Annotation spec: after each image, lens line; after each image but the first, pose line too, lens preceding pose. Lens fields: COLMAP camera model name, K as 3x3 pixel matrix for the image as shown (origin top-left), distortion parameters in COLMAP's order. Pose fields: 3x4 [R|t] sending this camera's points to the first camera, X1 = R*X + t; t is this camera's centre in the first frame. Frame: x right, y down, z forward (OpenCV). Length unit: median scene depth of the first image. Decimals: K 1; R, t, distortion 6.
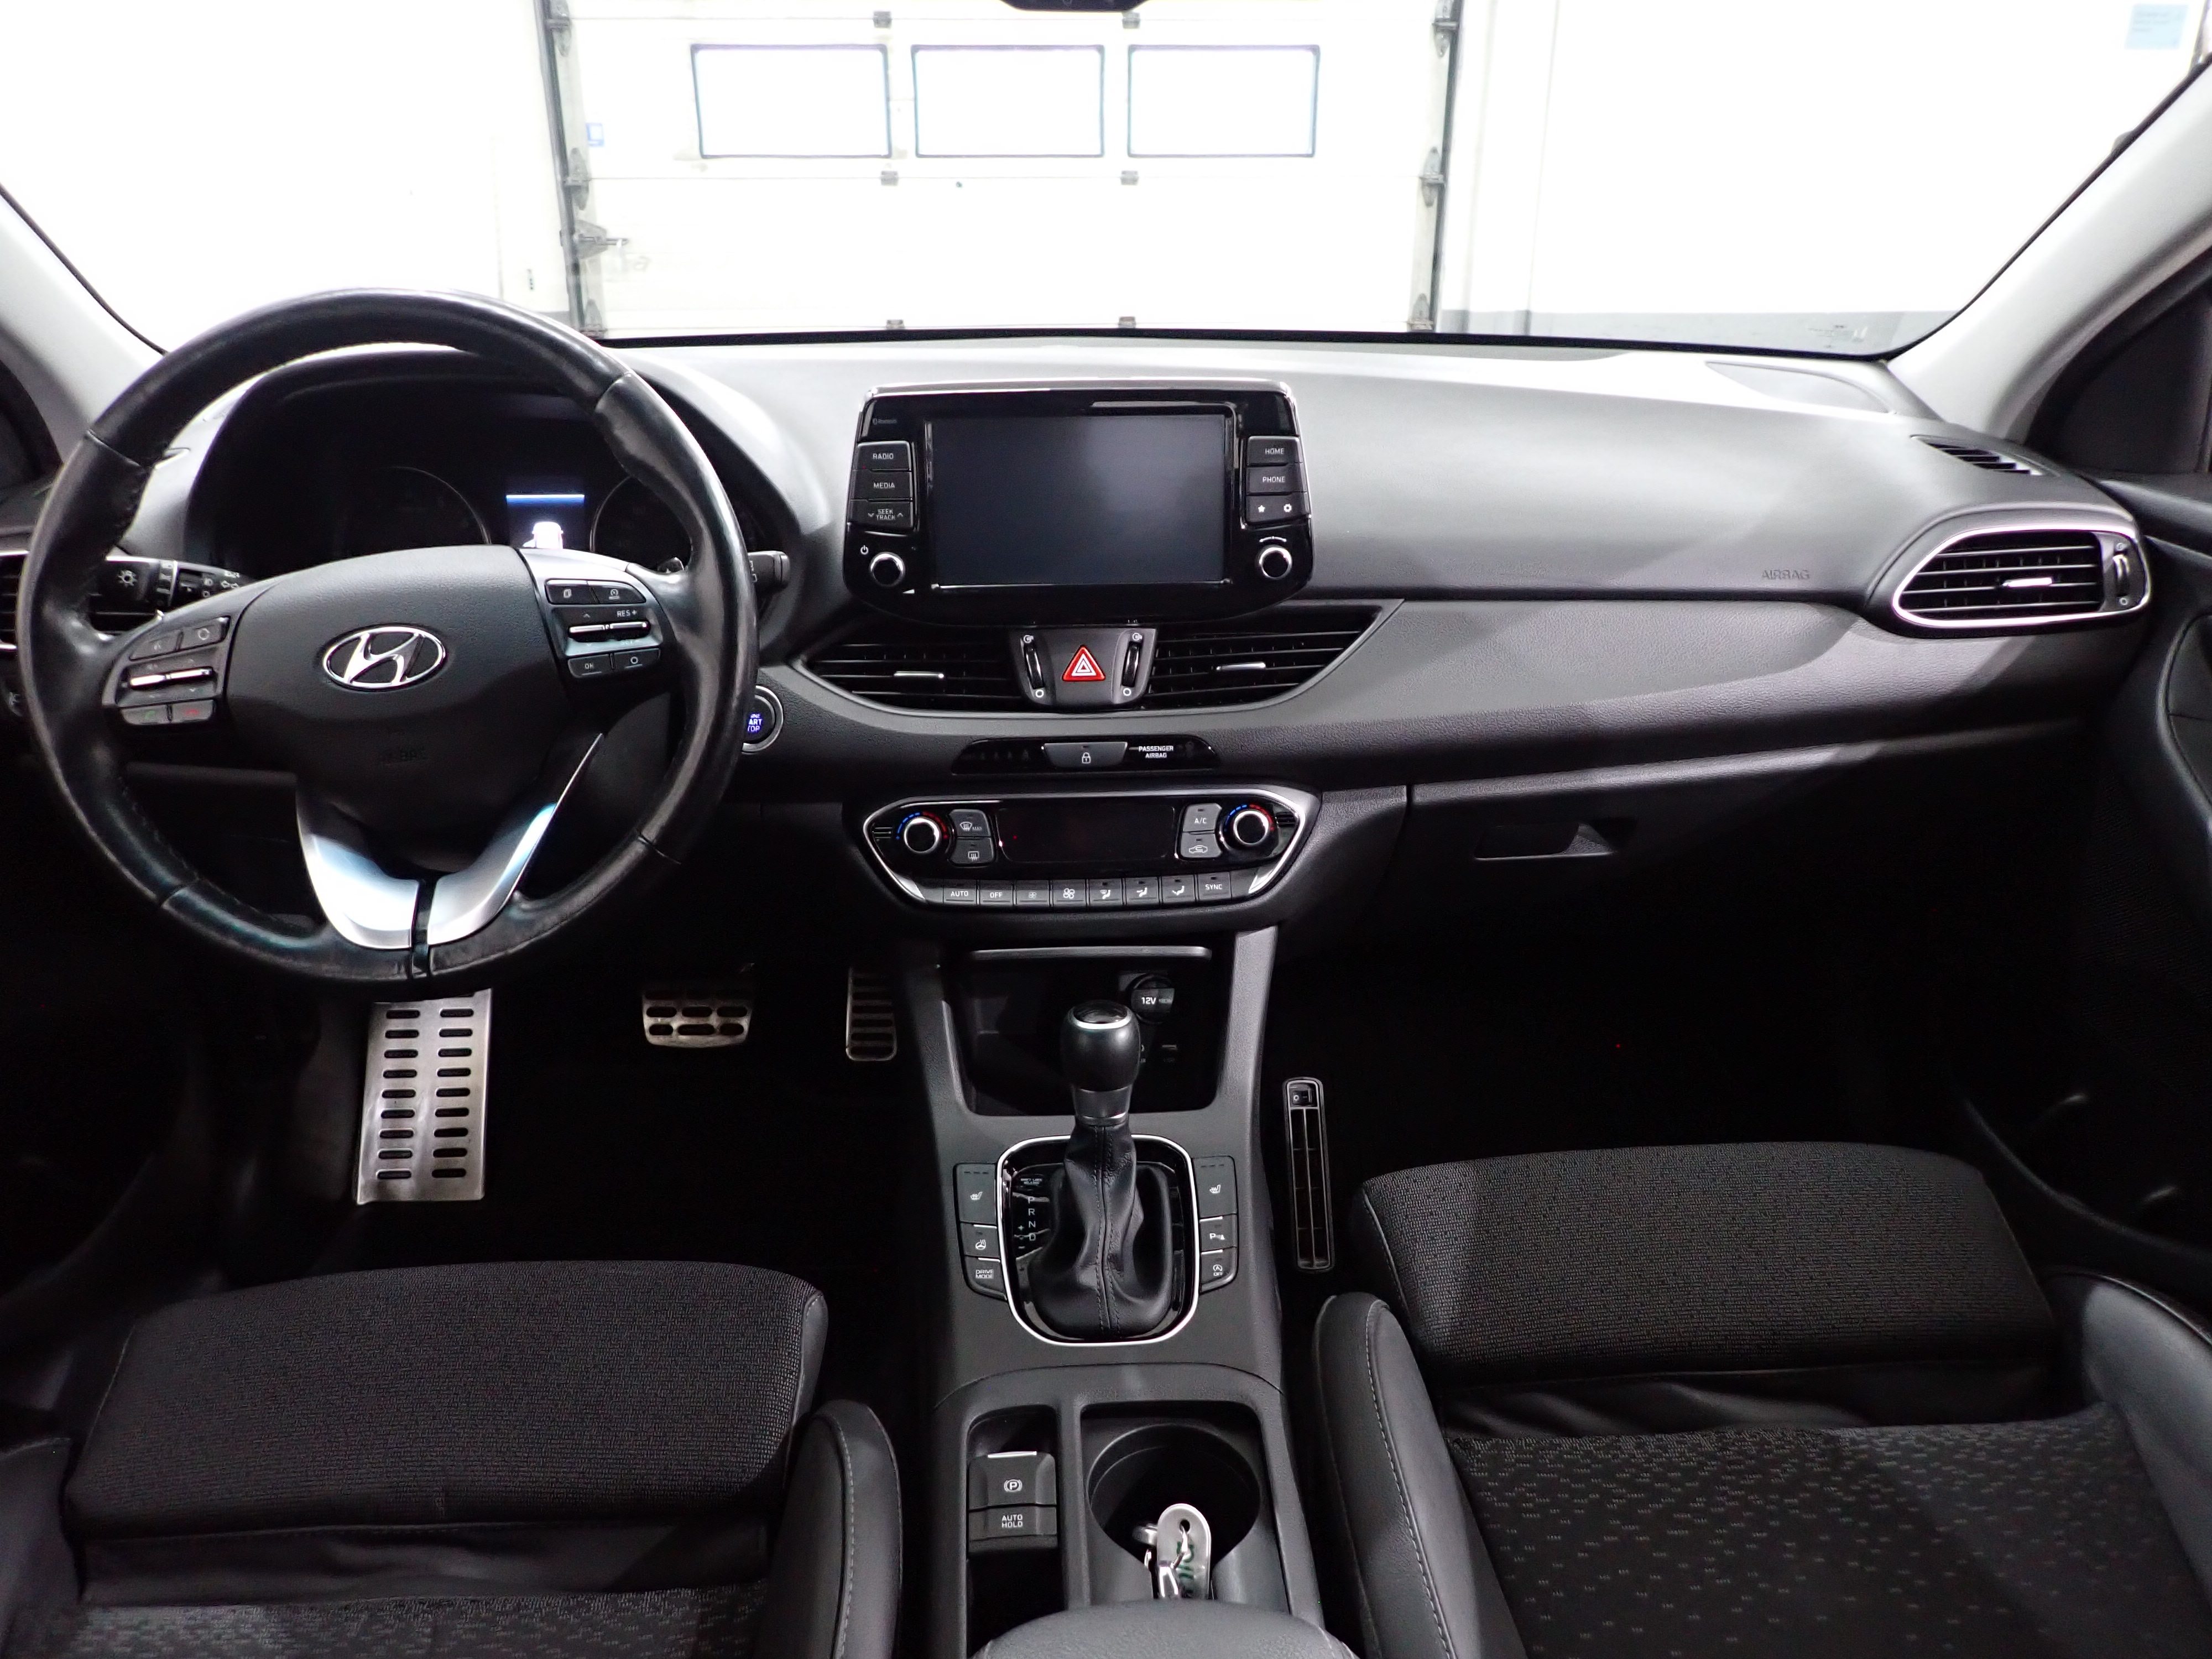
lens RADIAL K [[1612.3, 0, 1119.7], [0, 1612.3, 816.9], [0, 0, 1]] dist [0.001300, -0.001296]
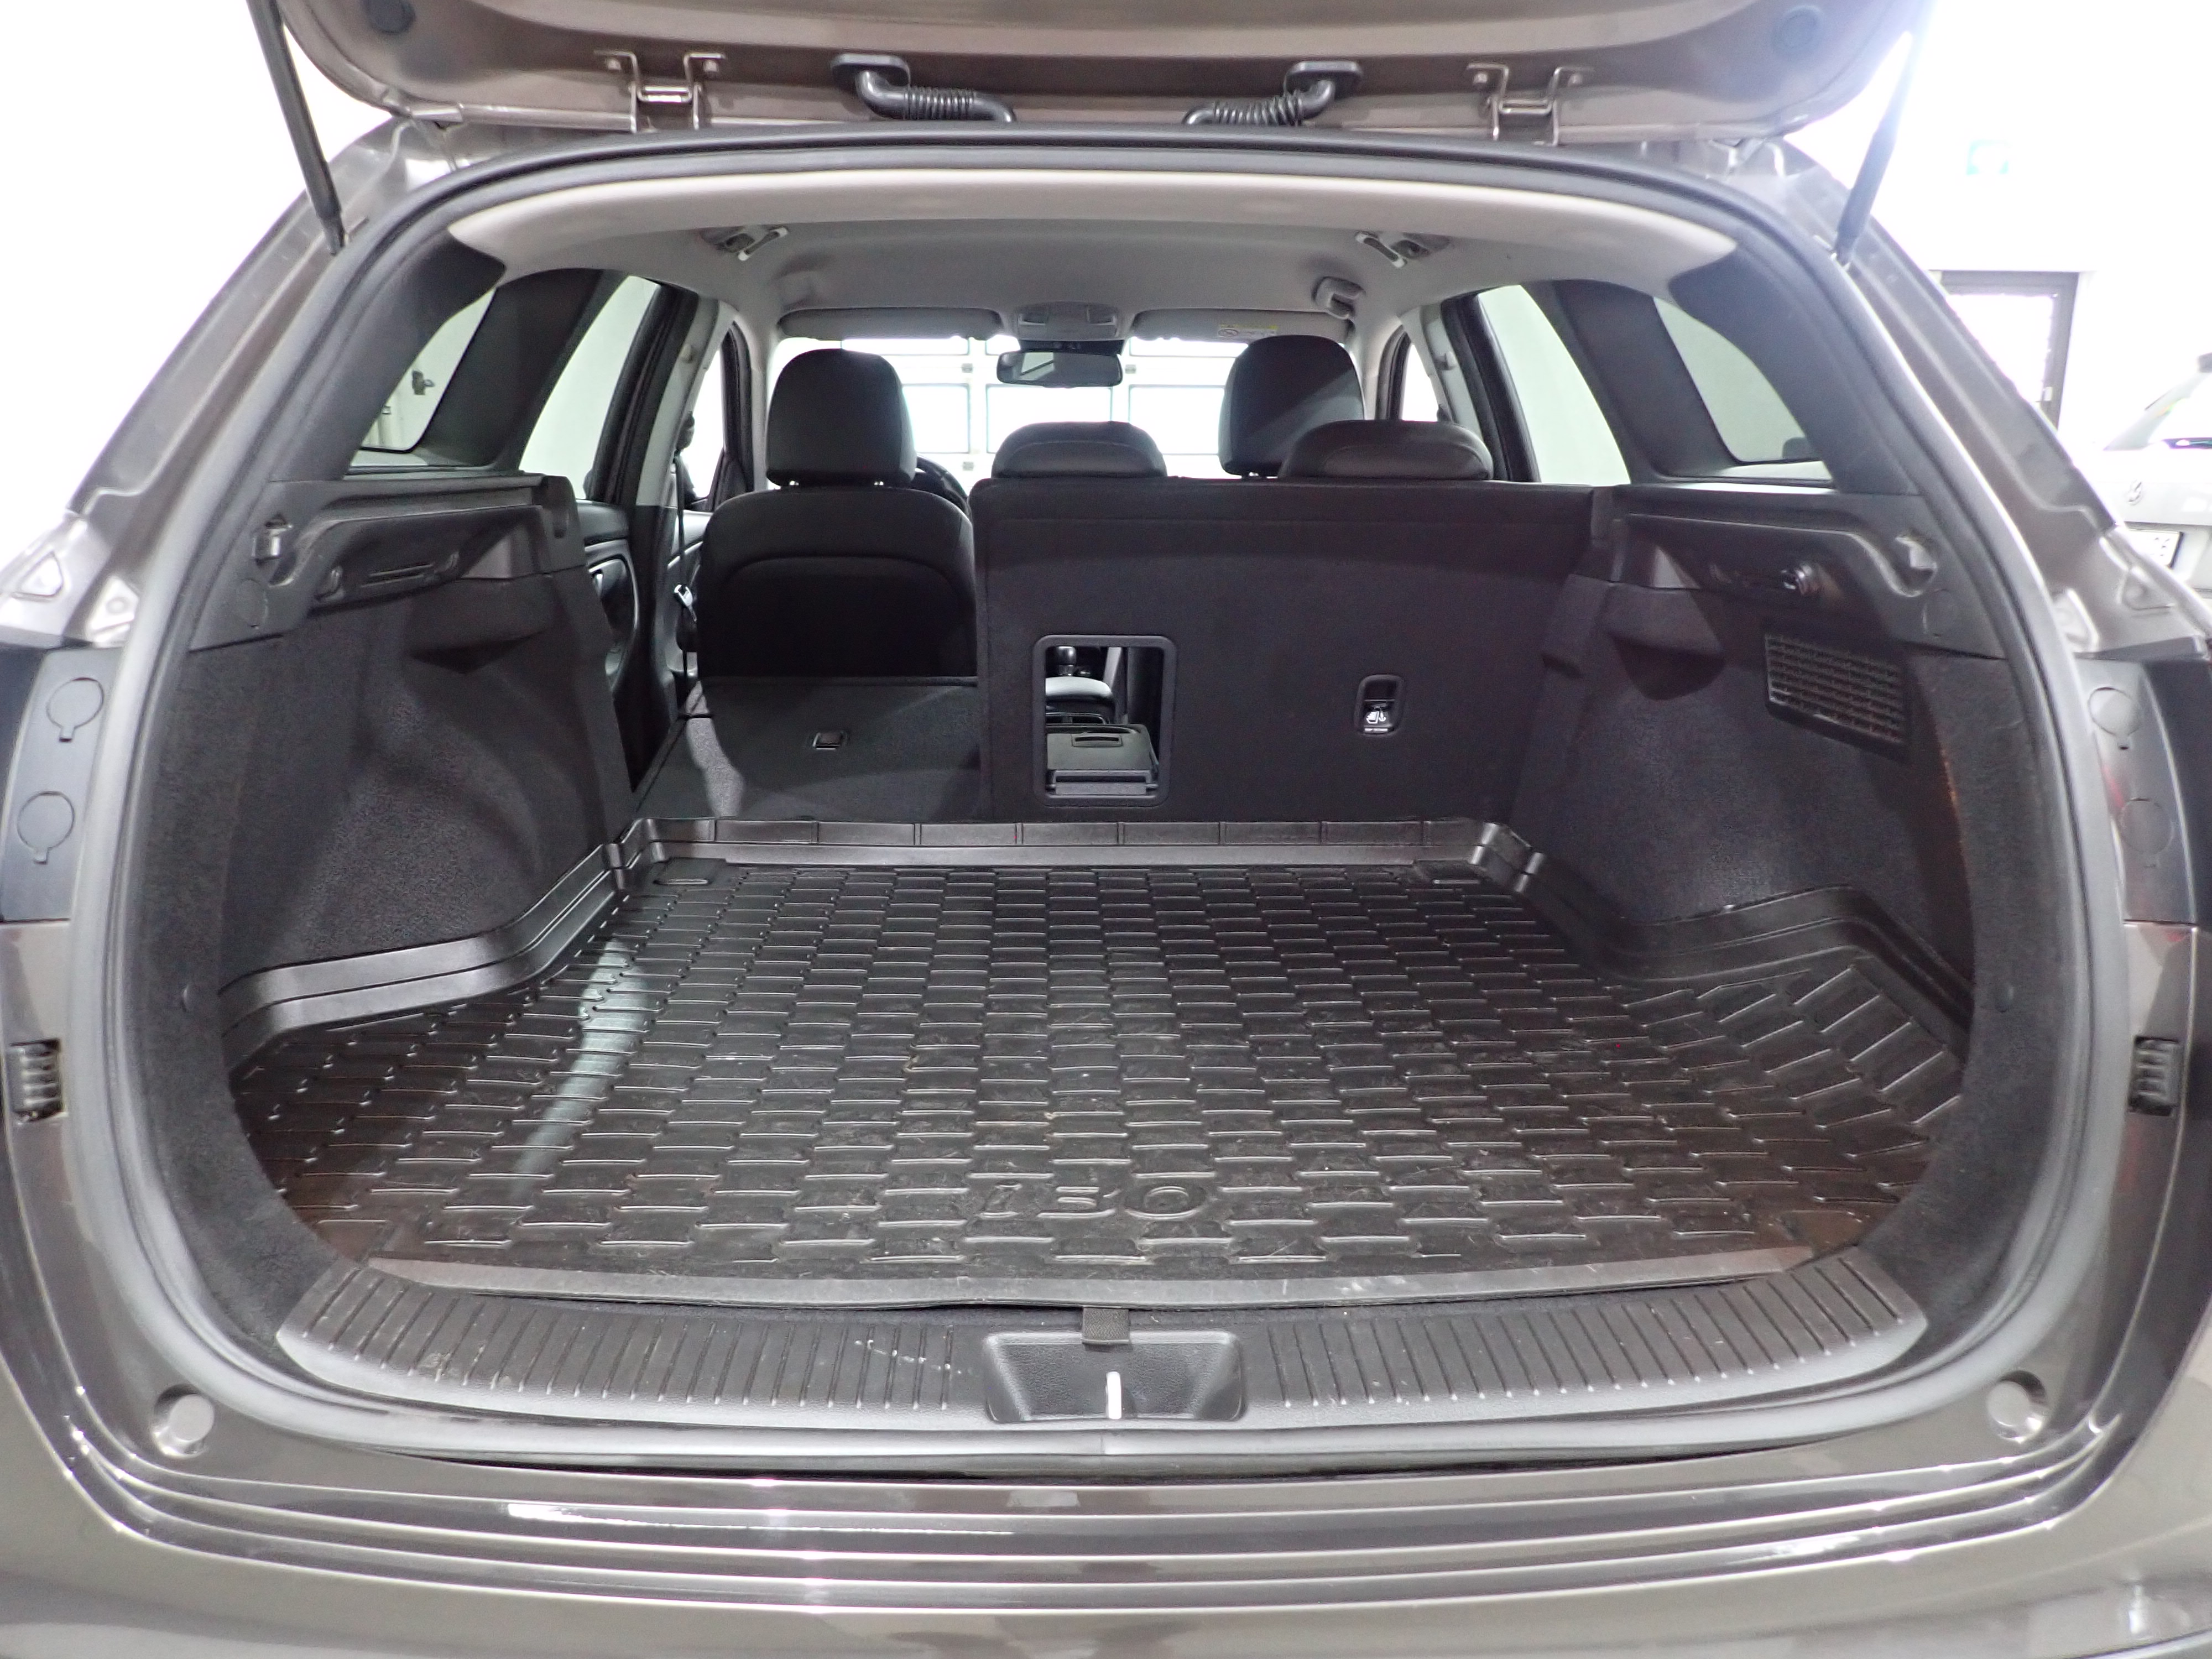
lens RADIAL K [[1612.3, 0, 1100.3], [0, 1612.3, 833.6], [0, 0, 1]] dist [0.001300, -0.001296]
pose [[0.999387, 0.012071, -0.032855, 0.176869], [-0.017461, 0.985452, -0.169054, 1.054380], [0.030337, 0.169524, 0.985059, -2.292780]]
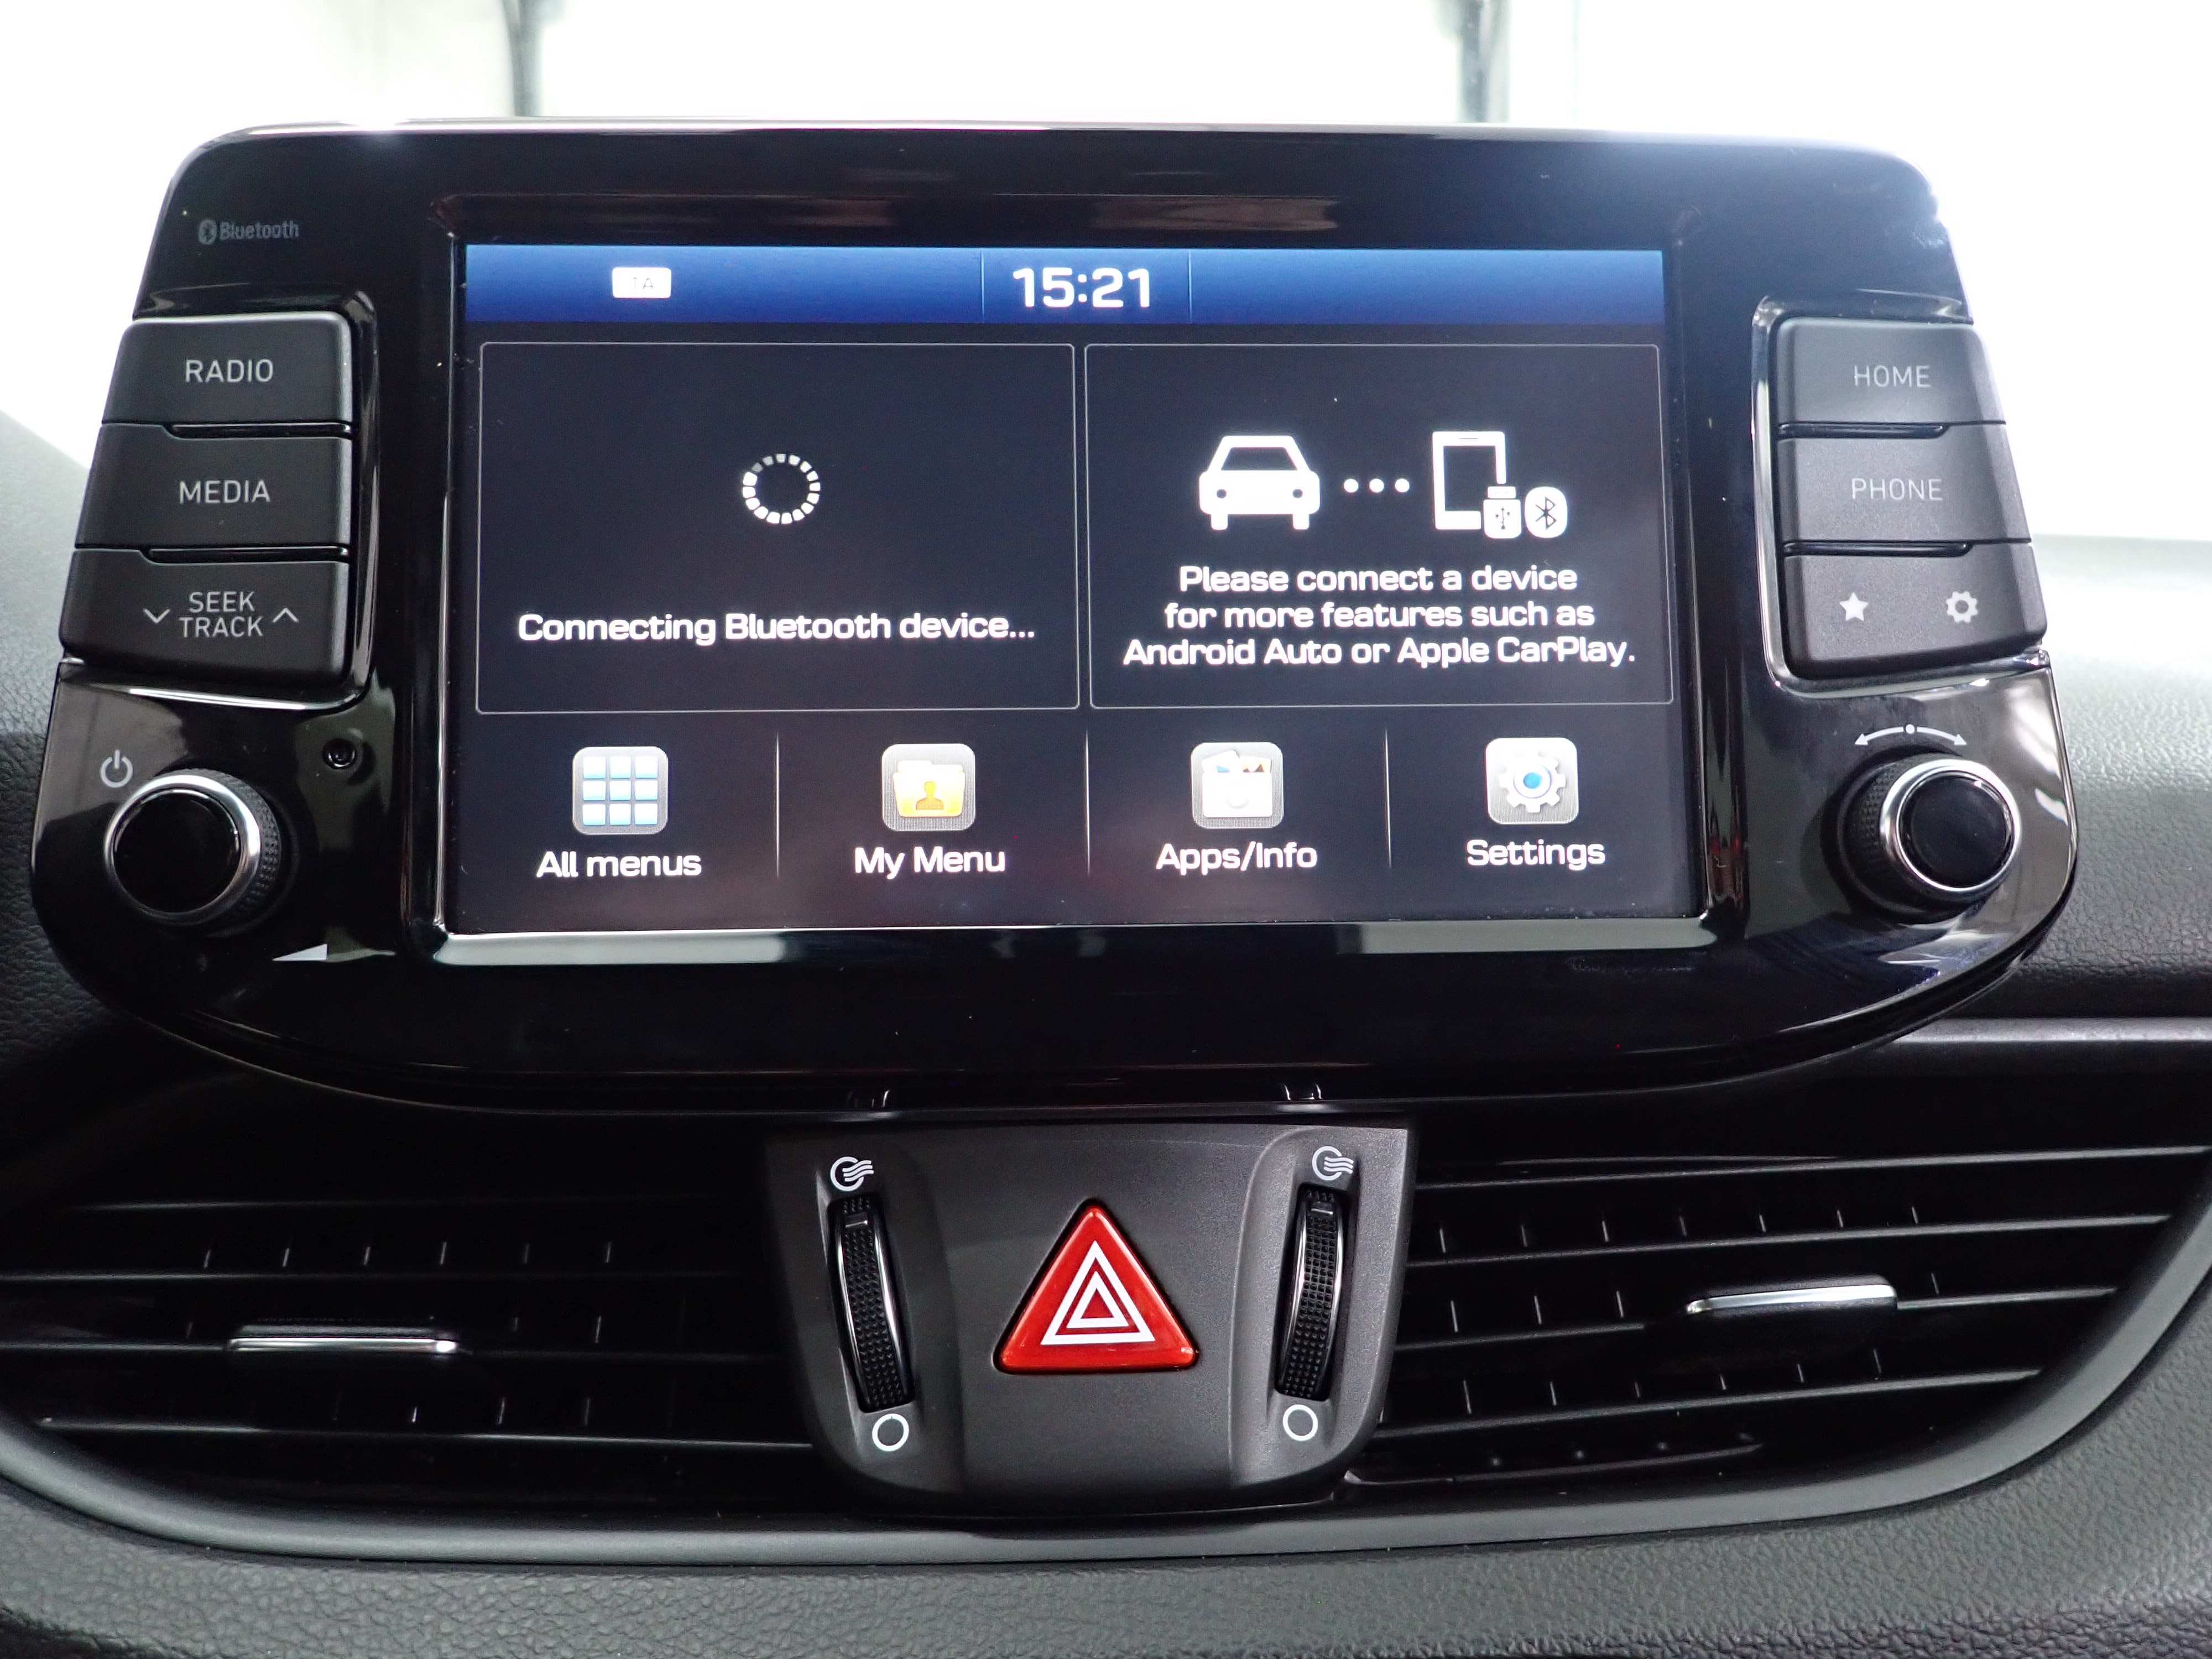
lens RADIAL K [[1612.3, 0, 1093.5], [0, 1612.3, 848.8], [0, 0, 1]] dist [0.001300, -0.001296]
pose [[0.999940, -0.005105, -0.009647, -0.020251], [0.001608, 0.943136, -0.332403, -0.078281], [0.010795, 0.332368, 0.943088, 0.773052]]
